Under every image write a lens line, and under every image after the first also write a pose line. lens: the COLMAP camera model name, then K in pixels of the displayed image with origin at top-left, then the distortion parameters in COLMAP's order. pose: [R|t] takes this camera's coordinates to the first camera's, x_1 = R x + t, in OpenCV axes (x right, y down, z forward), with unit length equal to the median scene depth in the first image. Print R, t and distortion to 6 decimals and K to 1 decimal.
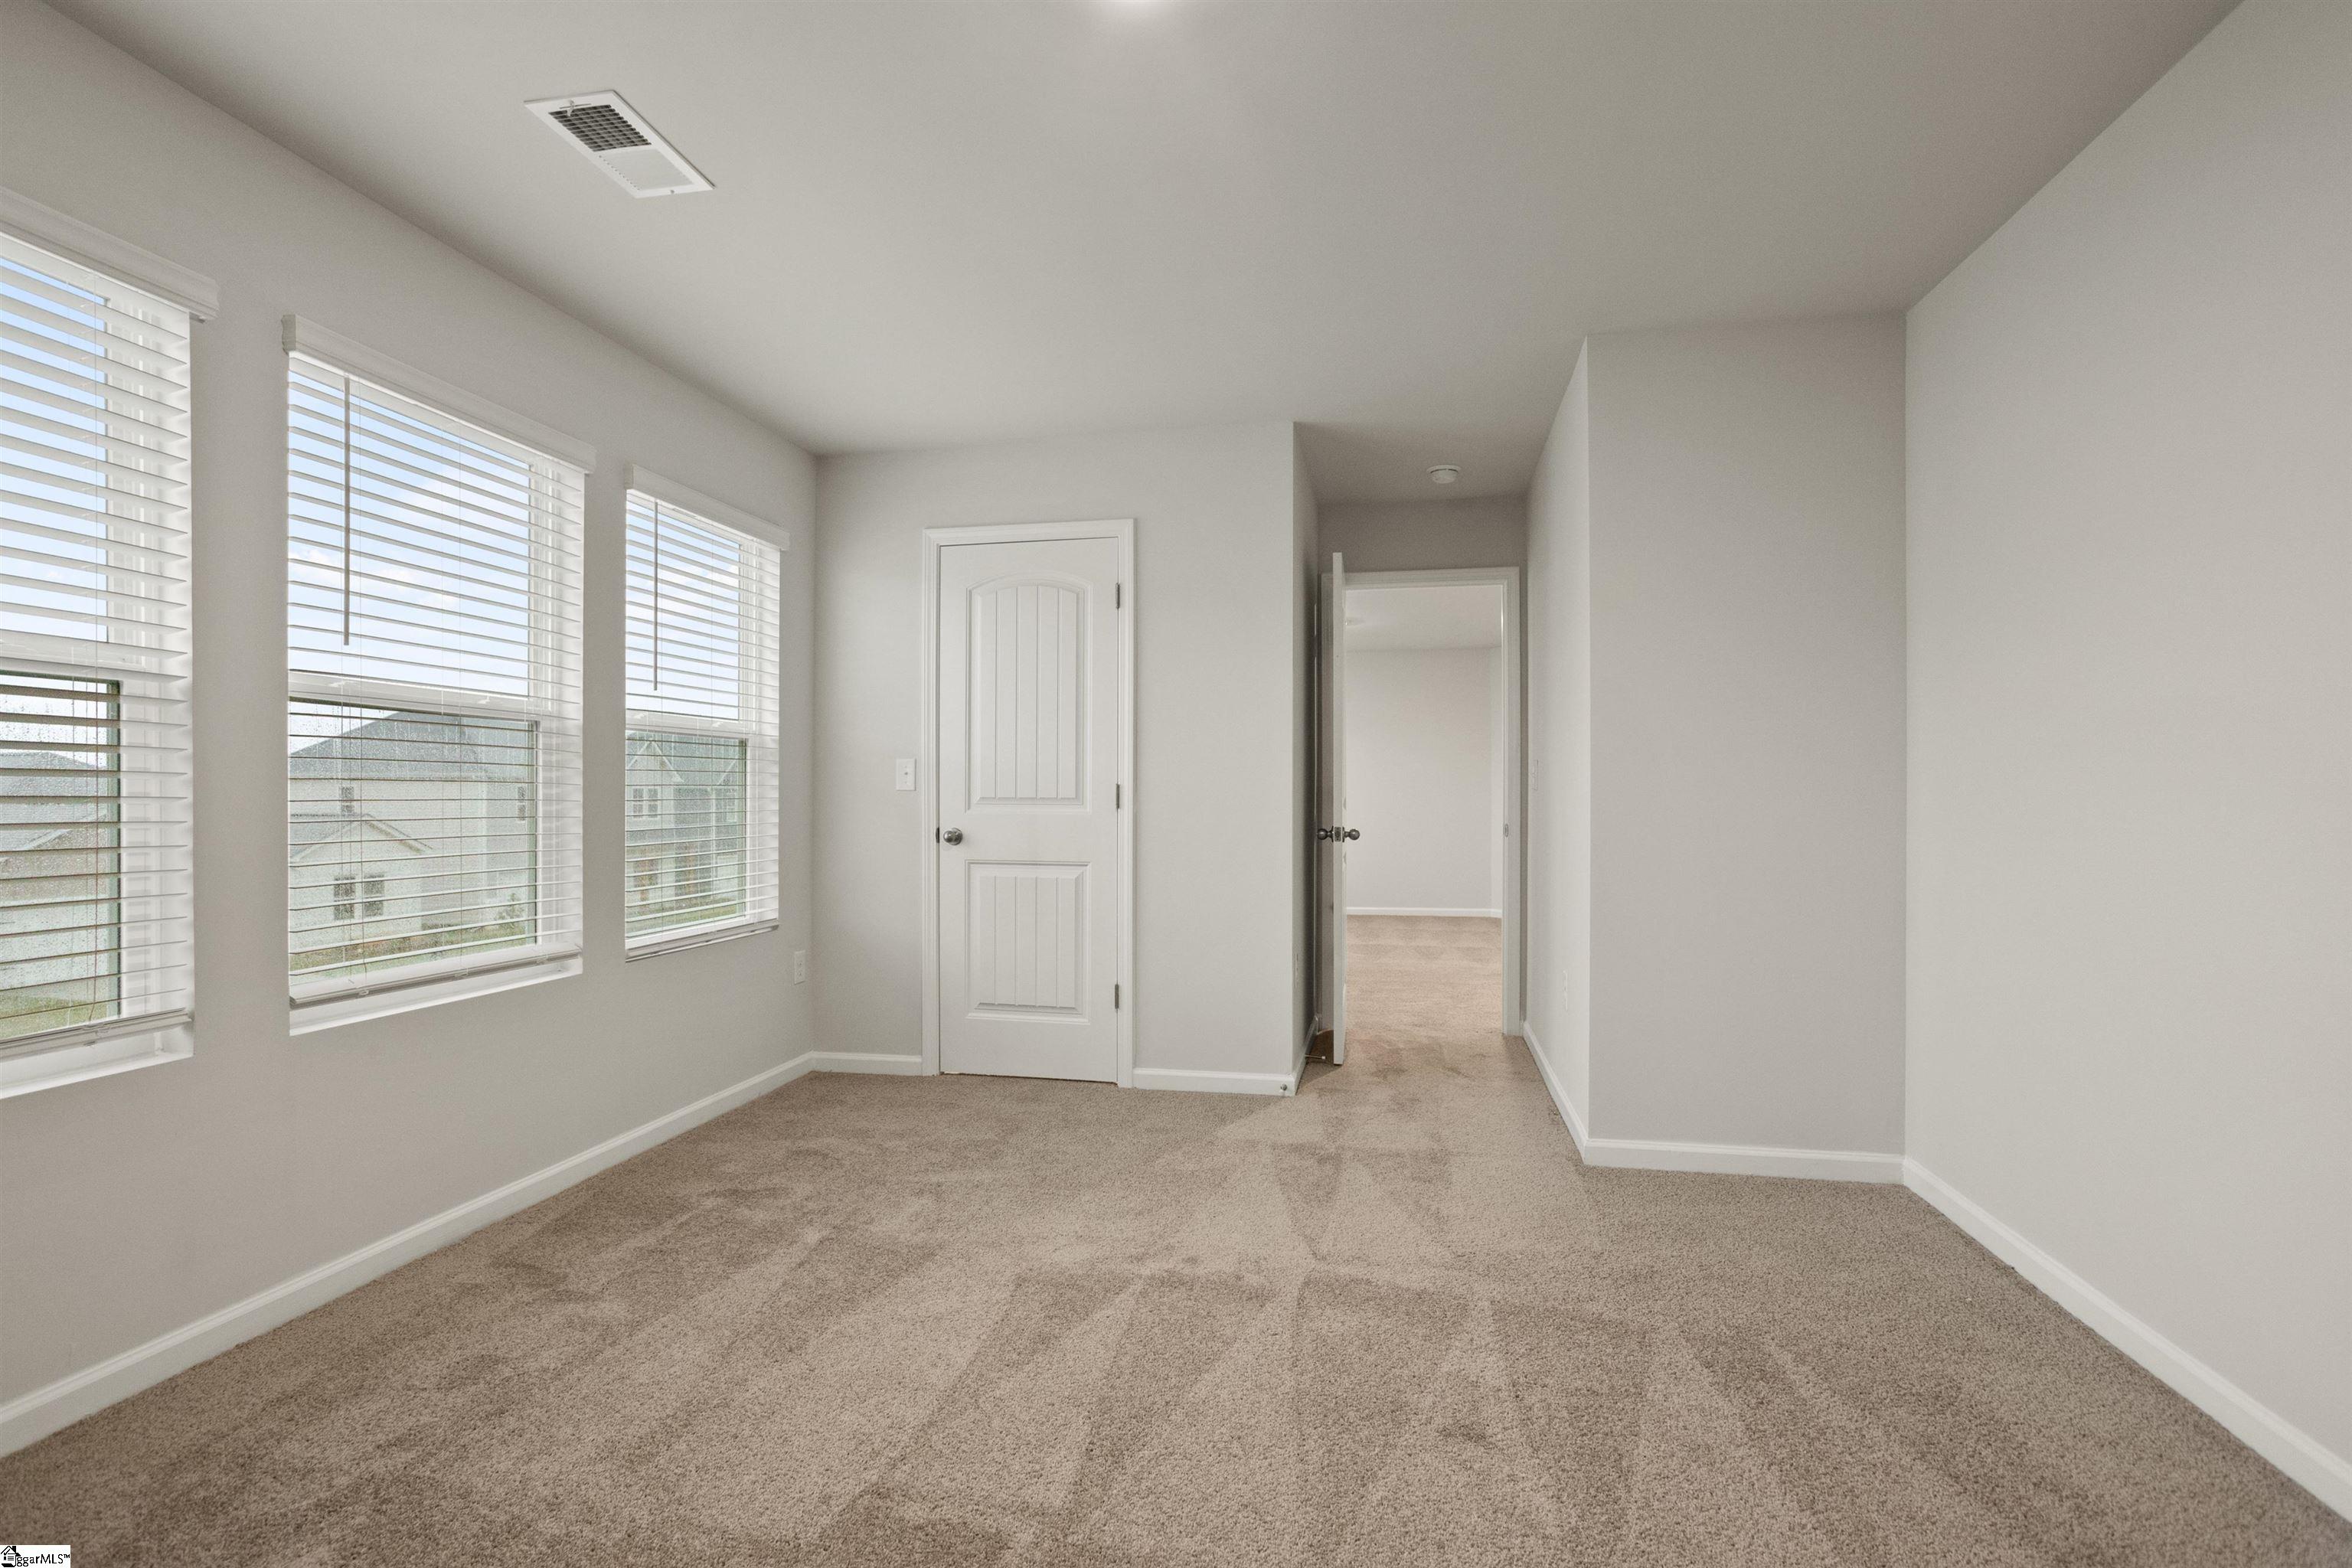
lens RADIAL K [[1148.8, 0, 1176.0], [0, 1148.8, 784.0], [0, 0, 1]] dist [-0.045569, 0.027924]
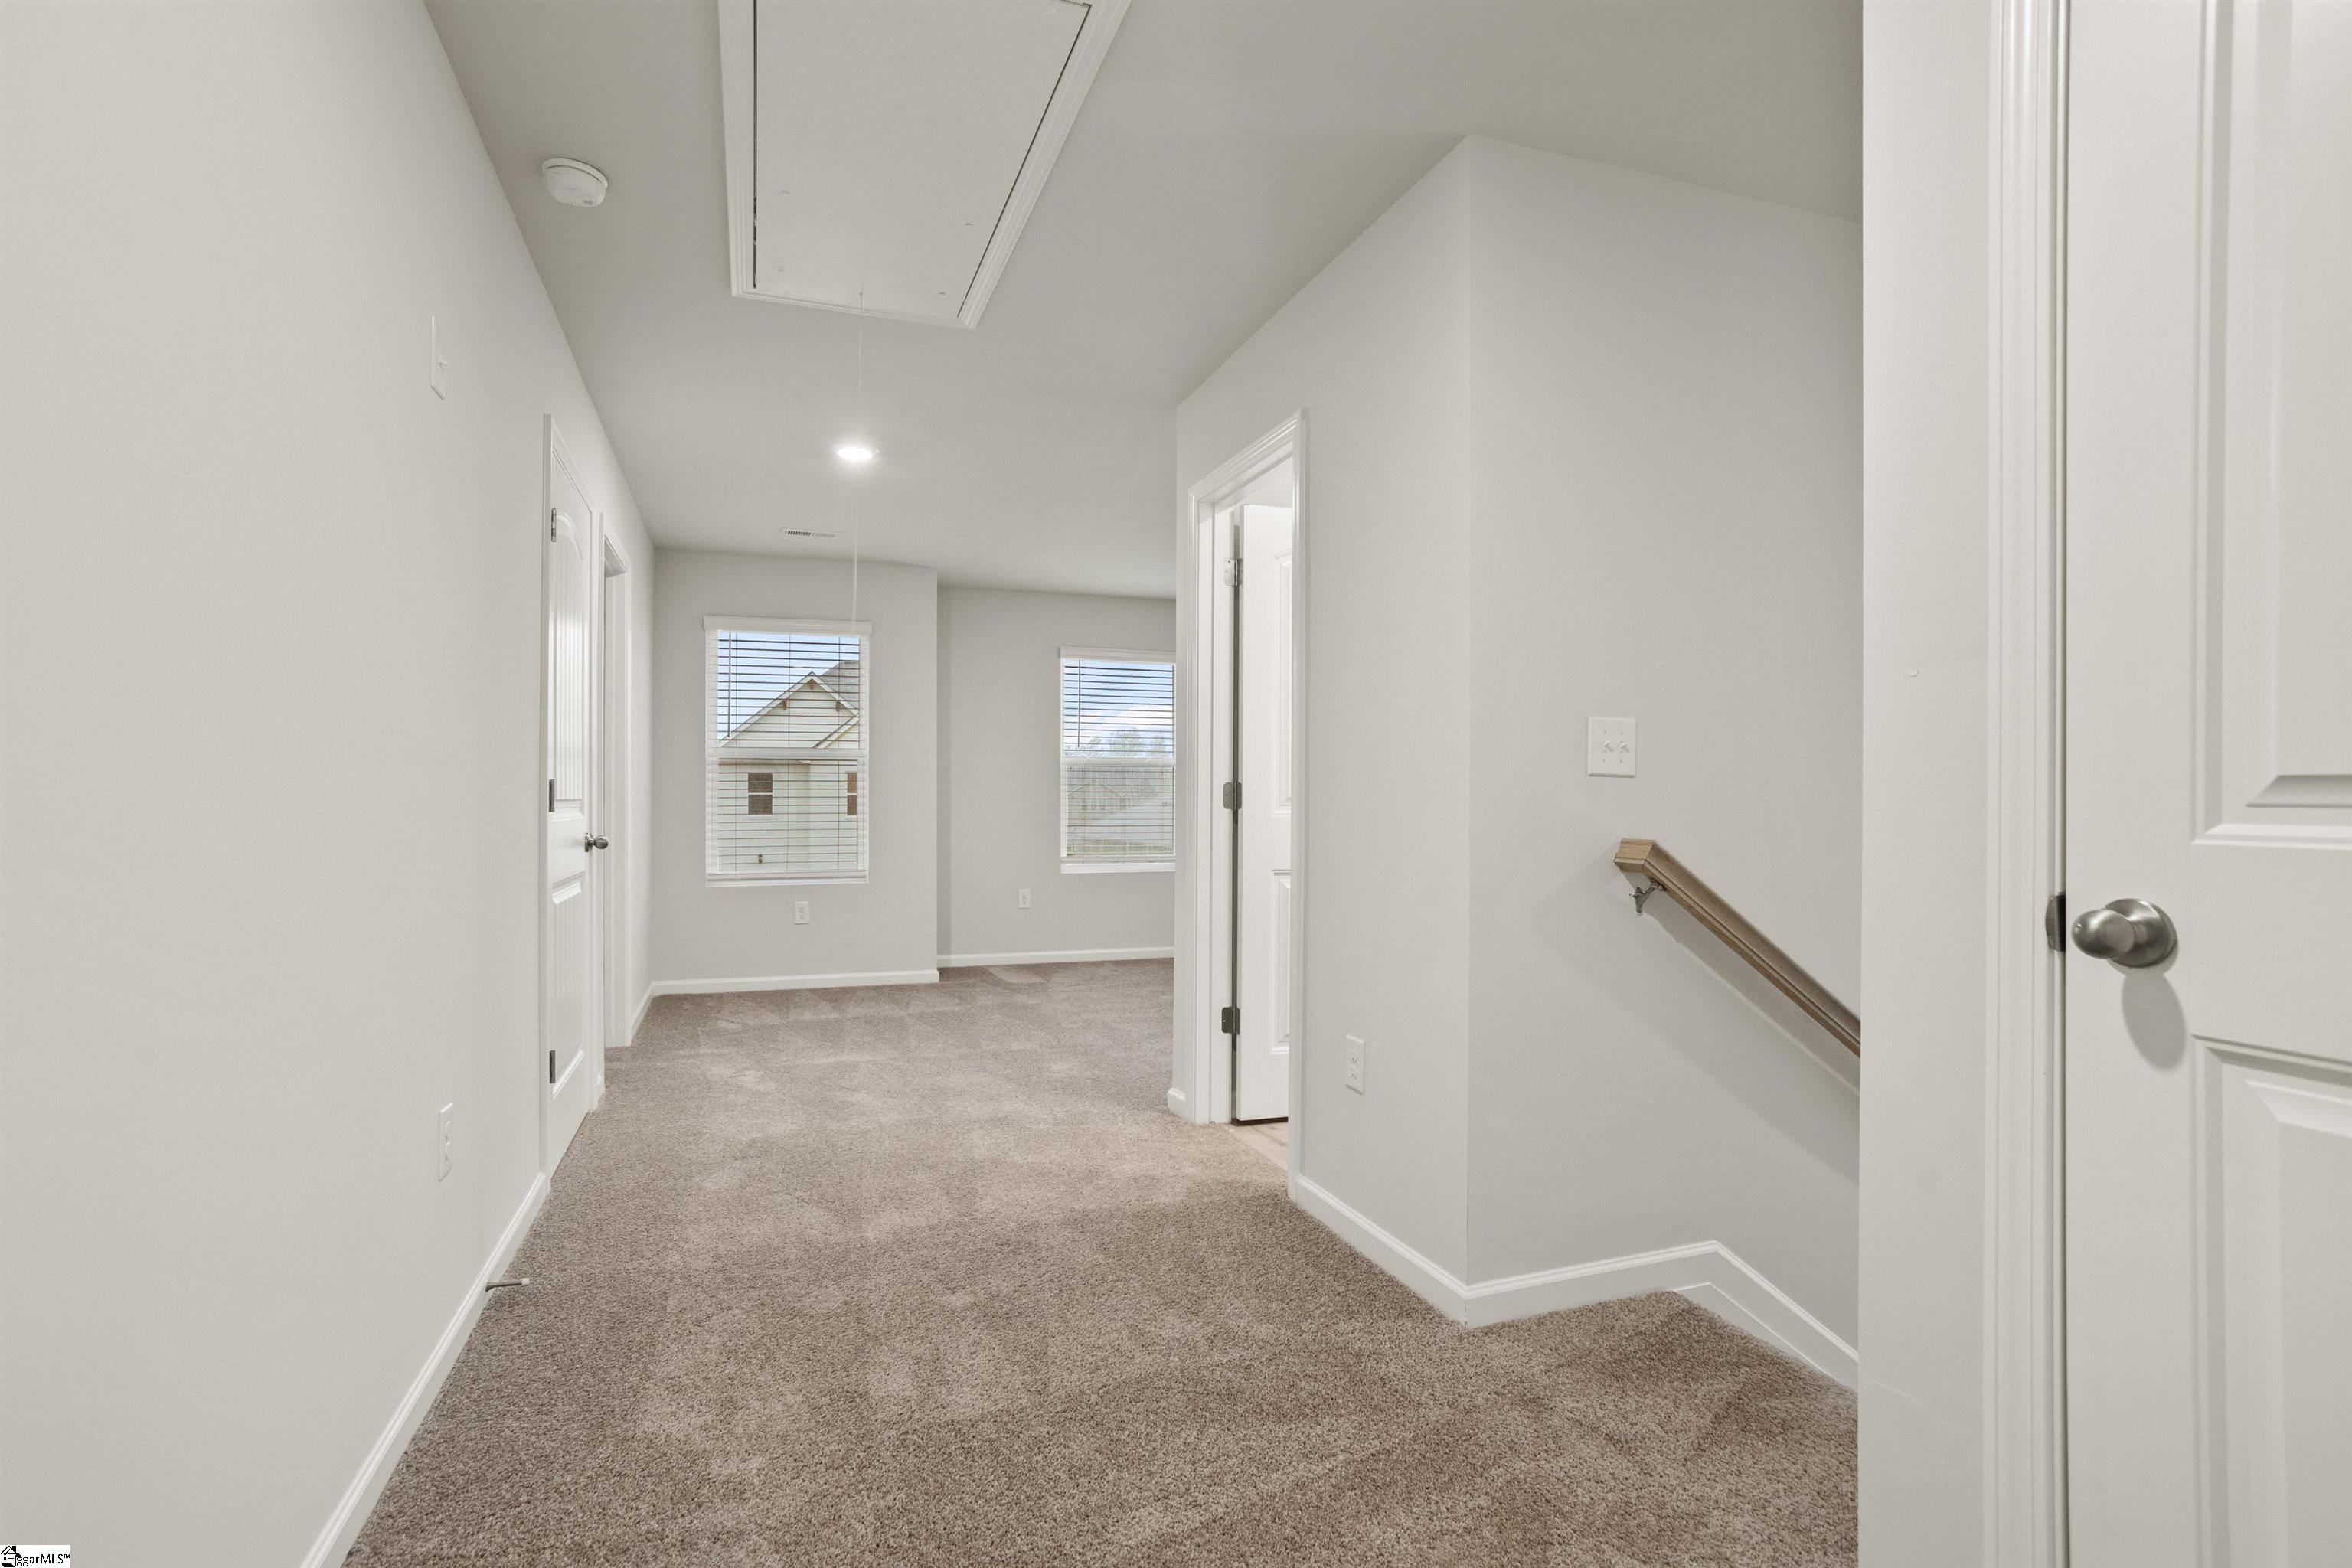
lens RADIAL K [[1148.8, 0, 1176.0], [0, 1148.8, 784.0], [0, 0, 1]] dist [-0.045569, 0.027924]
pose [[0.511486, -0.002662, -0.859287, -0.089469], [0.001688, 0.999996, -0.002093, 0.013624], [0.859290, -0.000380, 0.511489, 0.699484]]
